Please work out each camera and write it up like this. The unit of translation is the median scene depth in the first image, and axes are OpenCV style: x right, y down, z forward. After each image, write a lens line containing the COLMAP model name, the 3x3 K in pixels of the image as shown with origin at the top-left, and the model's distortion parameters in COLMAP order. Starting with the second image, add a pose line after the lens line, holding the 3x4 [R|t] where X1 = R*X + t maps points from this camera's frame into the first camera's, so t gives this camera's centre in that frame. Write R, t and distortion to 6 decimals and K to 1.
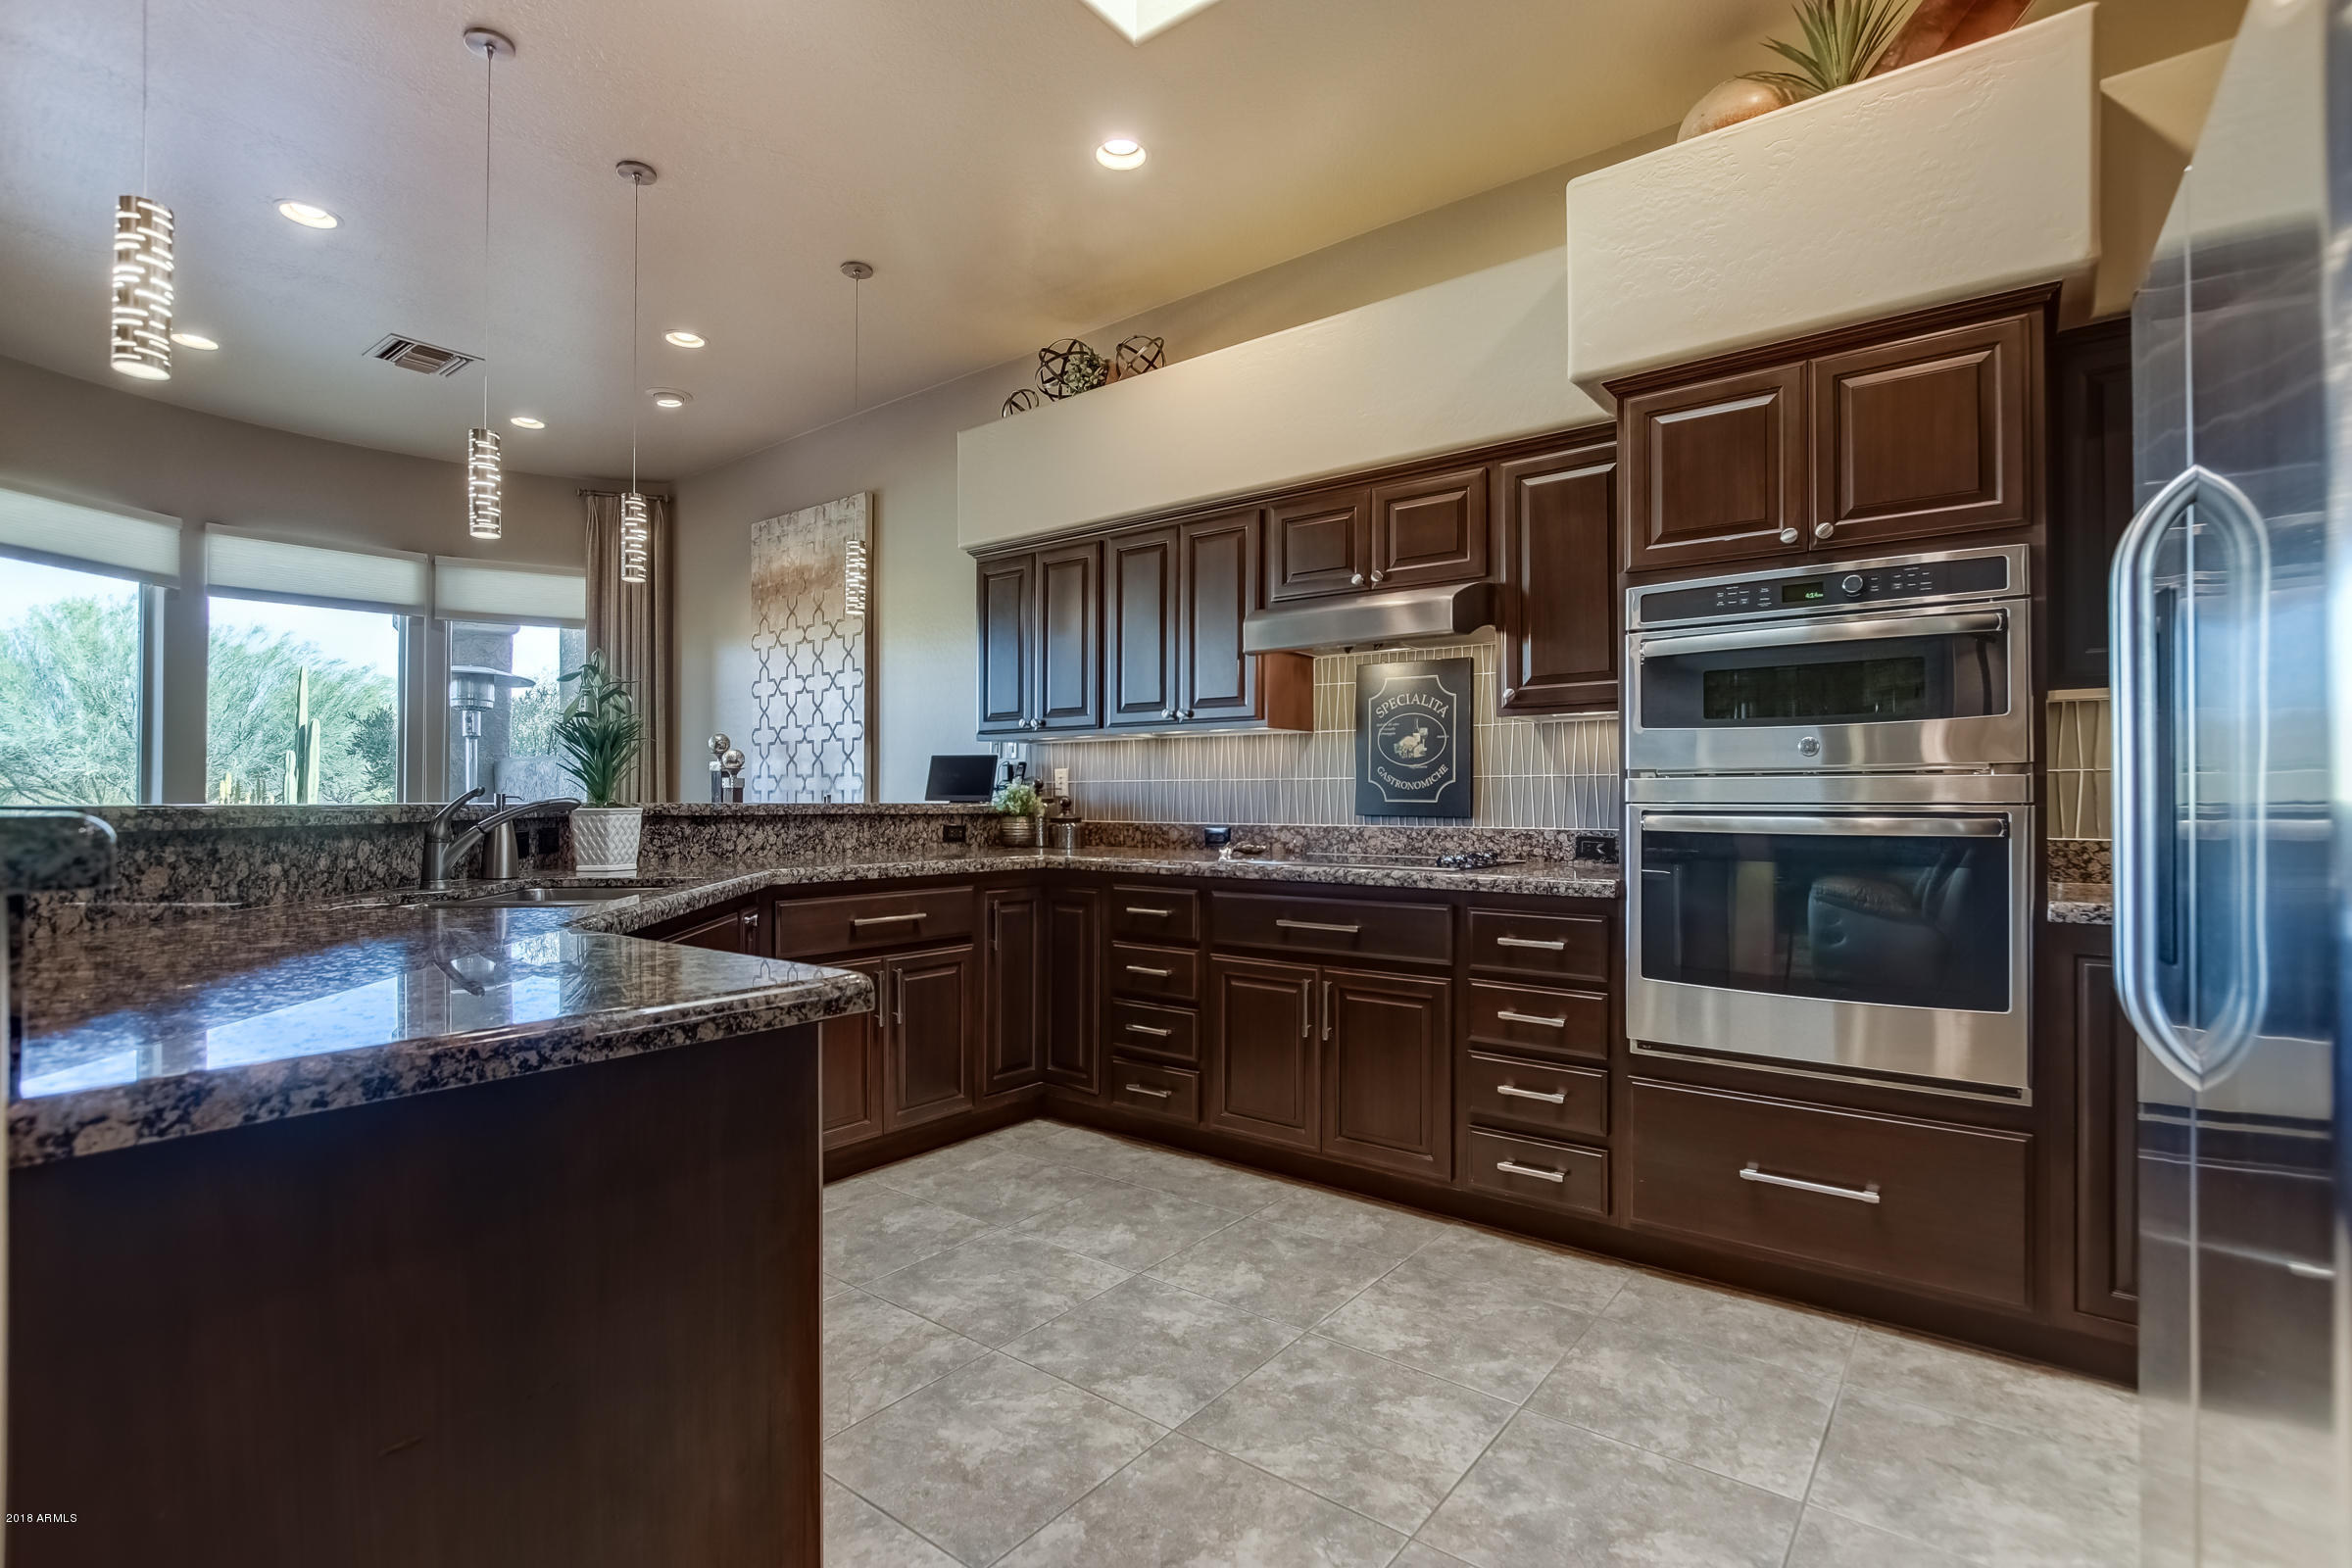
lens RADIAL K [[1083.6, 0, 1178.8], [0, 1083.6, 794.3], [0, 0, 1]] dist [-0.014548, 0.003023]
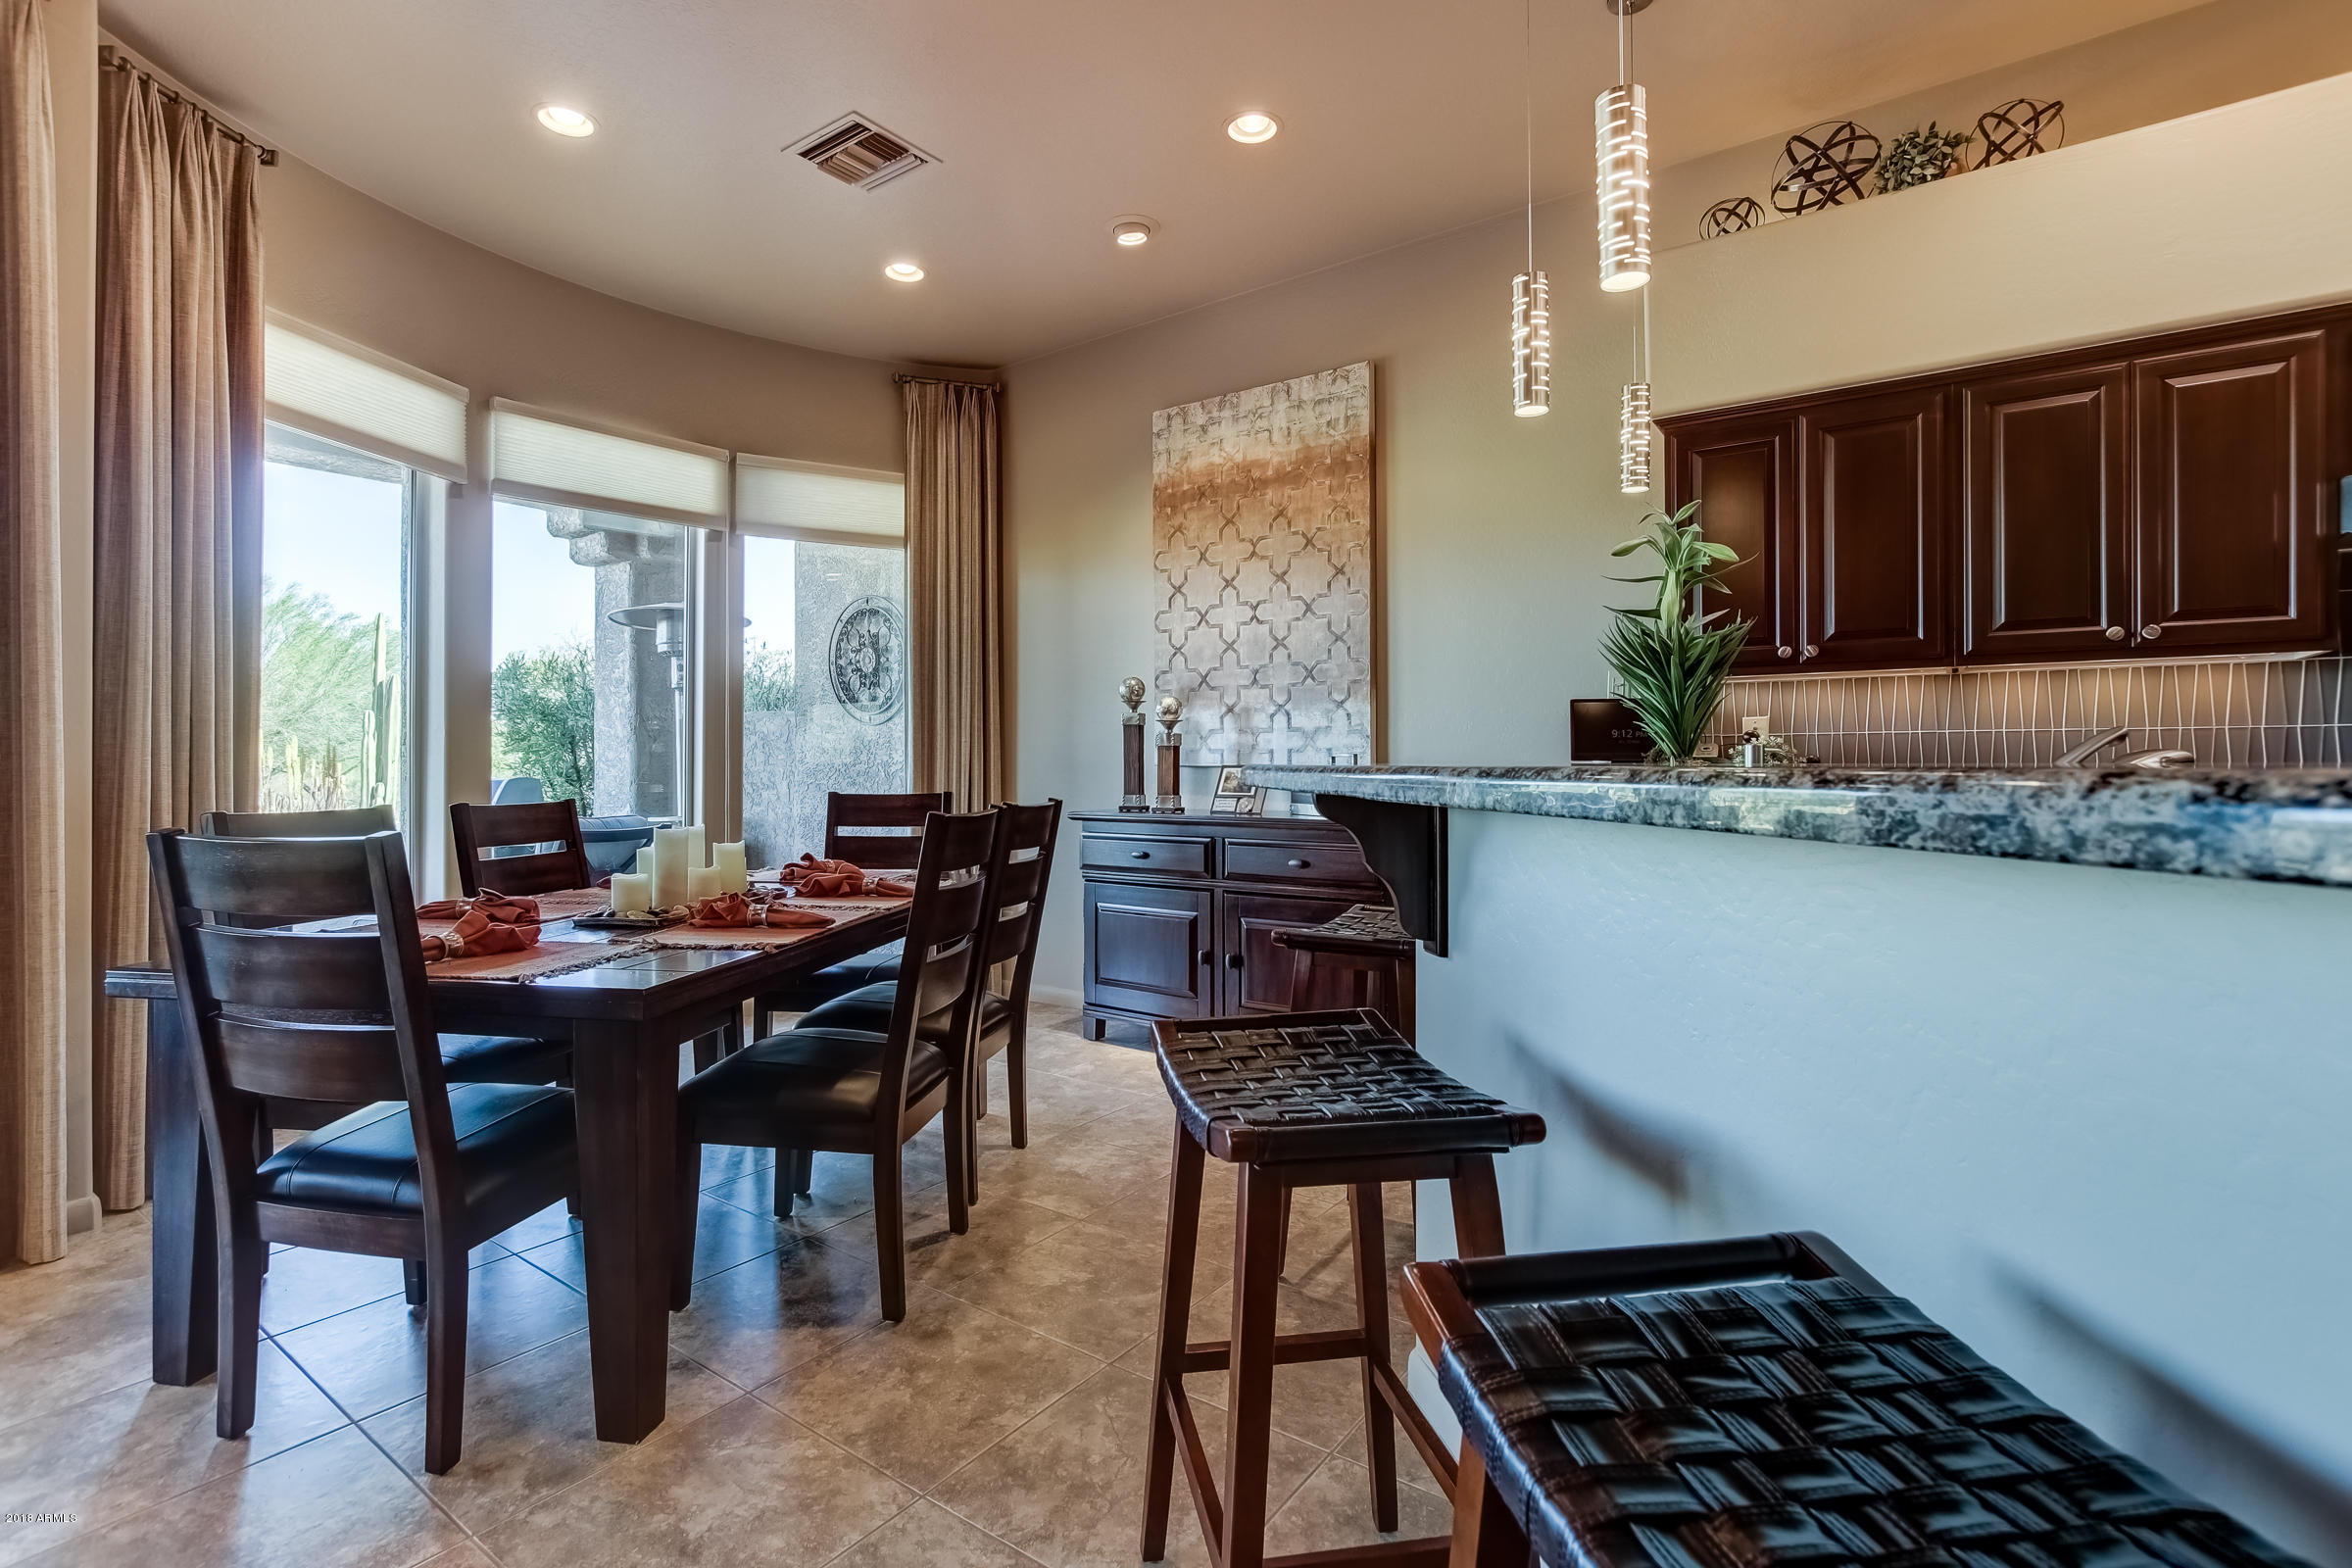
lens RADIAL K [[1083.6, 0, 1152.3], [0, 1083.6, 758.8], [0, 0, 1]] dist [-0.014548, 0.003023]
pose [[0.999712, -0.004557, 0.023553, -0.568234], [0.004506, 0.999987, 0.002179, 0.001627], [-0.023563, -0.002072, 0.999720, 0.287296]]
